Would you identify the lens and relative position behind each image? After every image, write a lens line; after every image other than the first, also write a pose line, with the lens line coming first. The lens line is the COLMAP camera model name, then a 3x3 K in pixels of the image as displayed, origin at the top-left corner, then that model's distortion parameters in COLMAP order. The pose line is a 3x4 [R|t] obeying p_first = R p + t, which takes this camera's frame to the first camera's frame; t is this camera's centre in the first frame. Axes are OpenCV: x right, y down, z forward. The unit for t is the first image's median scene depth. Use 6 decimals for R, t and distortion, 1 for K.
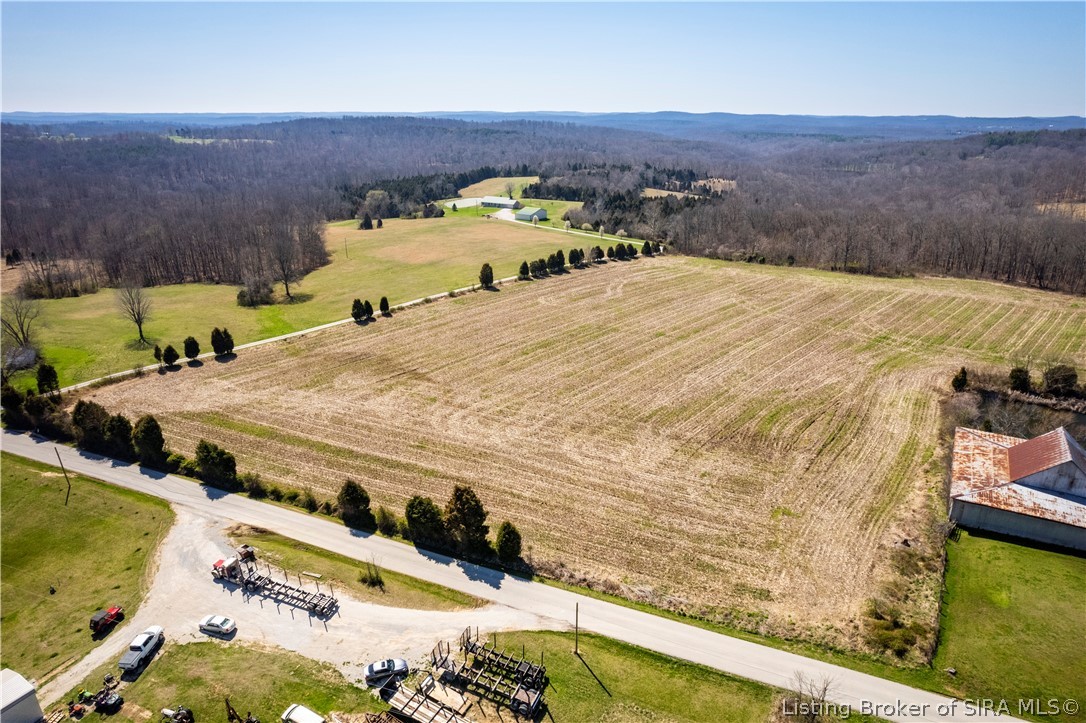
lens RADIAL K [[704.9, 0, 545.4], [0, 704.9, 361.4], [0, 0, 1]] dist [-0.079708, 0.070196]
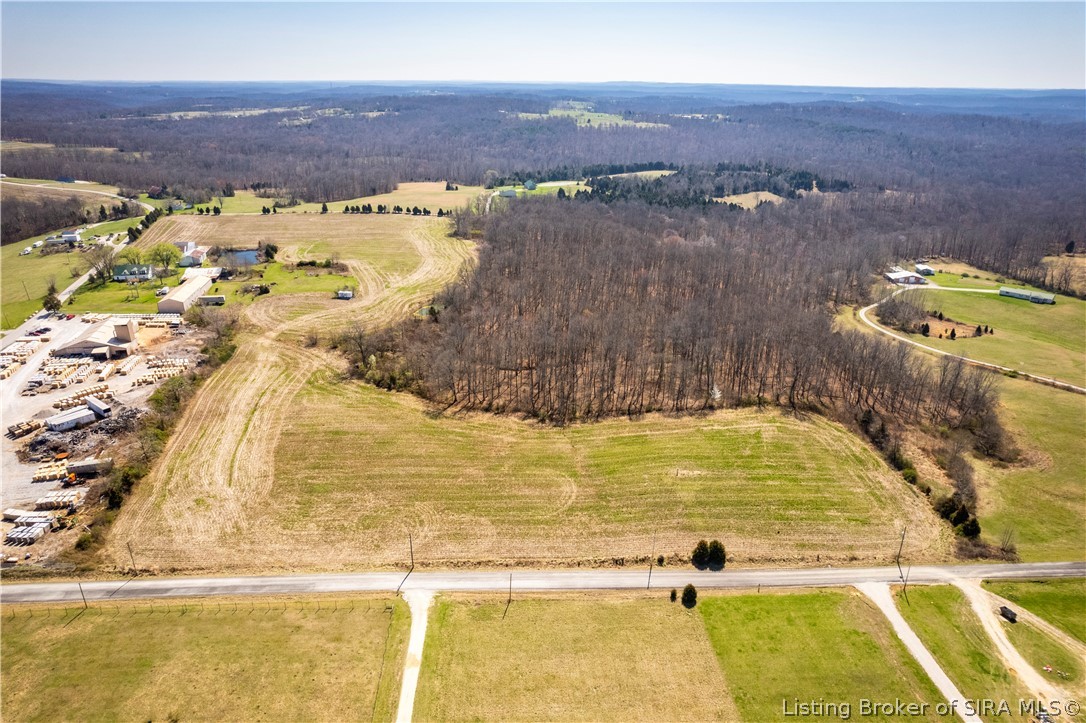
lens RADIAL K [[692.2, 0, 543.0], [0, 692.2, 361.5], [0, 0, 1]] dist [-0.086443, 0.070405]
pose [[0.696426, 0.275104, -0.662804, 3.724627], [-0.247557, 0.959005, 0.137931, -0.211225], [0.673578, 0.068023, 0.735980, -0.388516]]
